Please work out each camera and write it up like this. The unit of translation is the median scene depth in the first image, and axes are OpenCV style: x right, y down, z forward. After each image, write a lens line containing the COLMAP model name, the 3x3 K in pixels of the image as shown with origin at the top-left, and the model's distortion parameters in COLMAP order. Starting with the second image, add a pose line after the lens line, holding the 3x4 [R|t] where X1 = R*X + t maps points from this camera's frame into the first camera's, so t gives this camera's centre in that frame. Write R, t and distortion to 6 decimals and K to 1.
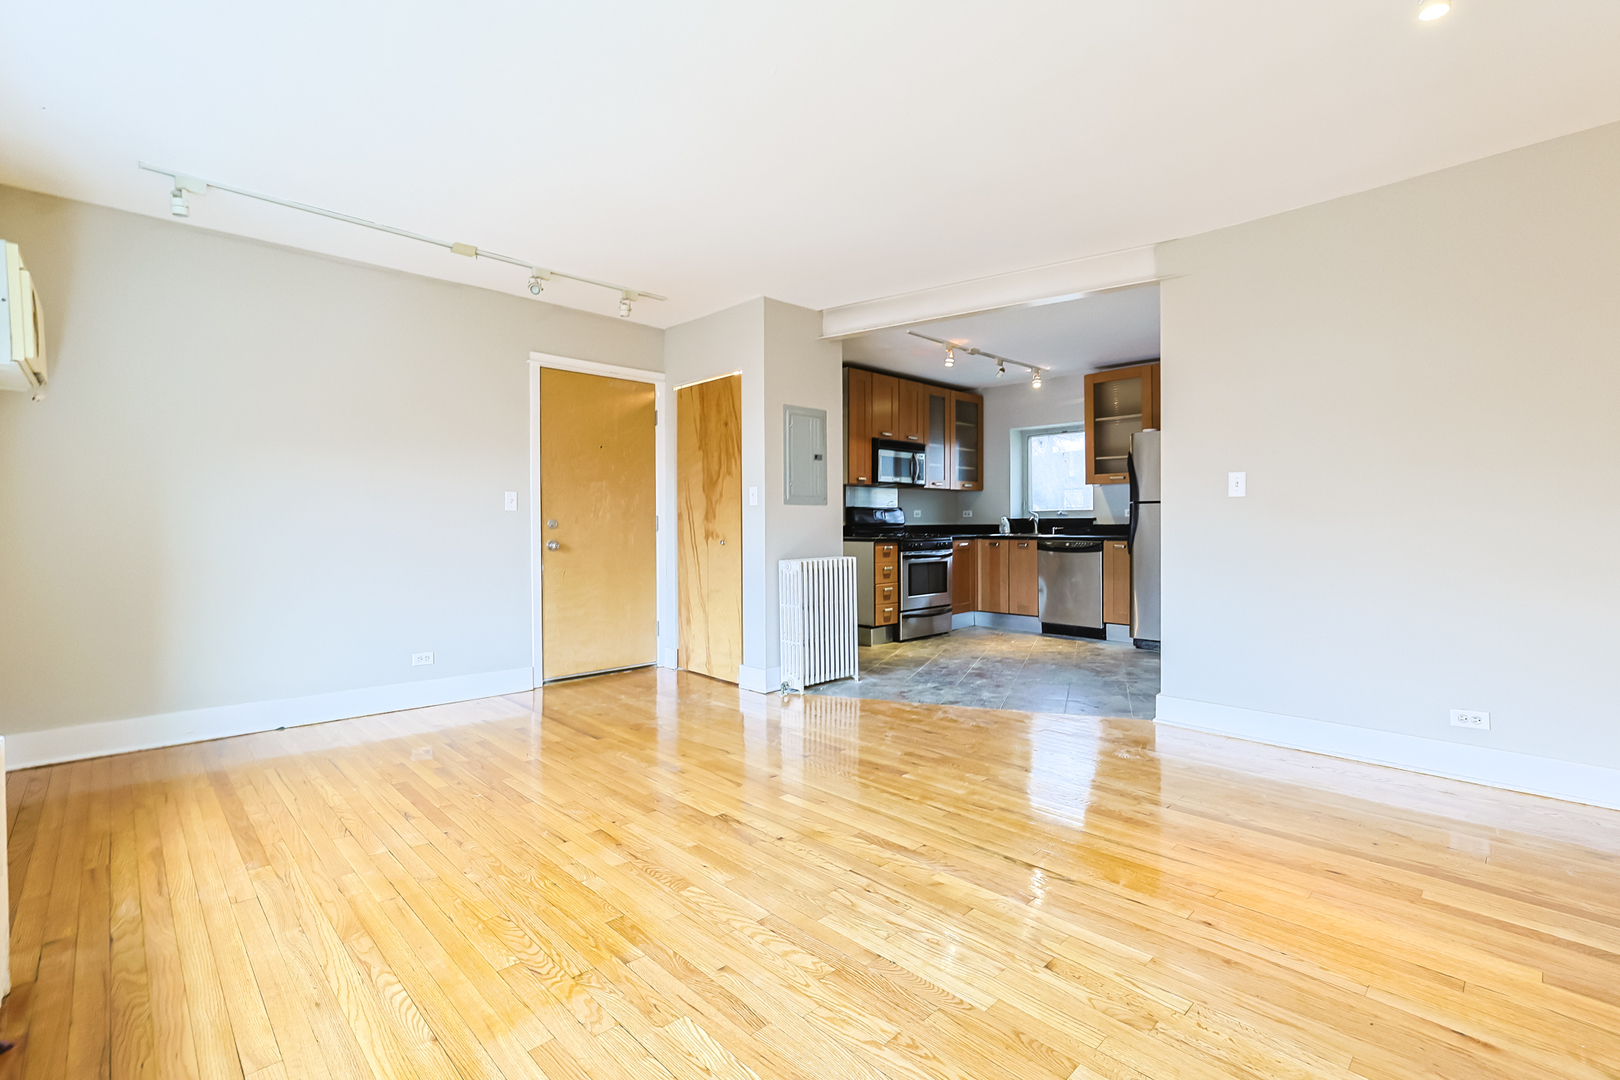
lens RADIAL K [[730.4, 0, 803.7], [0, 730.4, 530.9], [0, 0, 1]] dist [-0.023711, 0.011660]
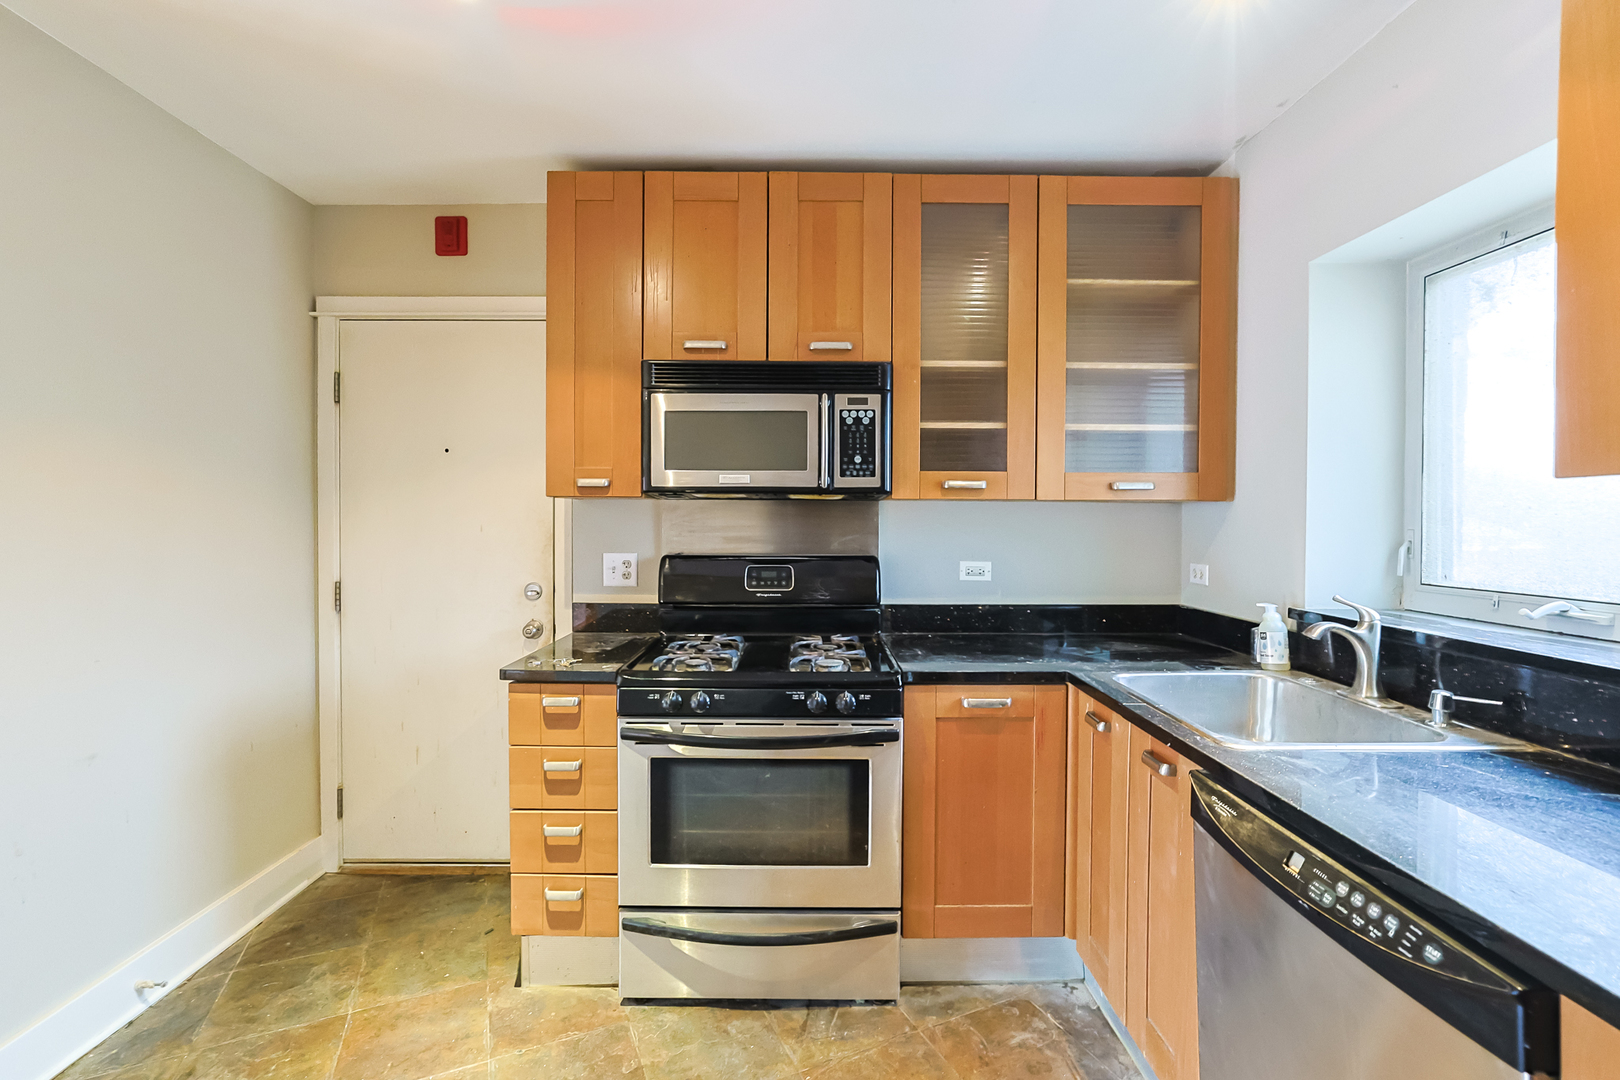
lens RADIAL K [[730.4, 0, 811.6], [0, 730.4, 536.4], [0, 0, 1]] dist [-0.023711, 0.011660]
pose [[0.727782, 0.023961, -0.685390, 0.441805], [-0.014404, 0.999703, 0.019654, -0.060121], [0.685657, -0.004431, 0.727911, 0.917578]]
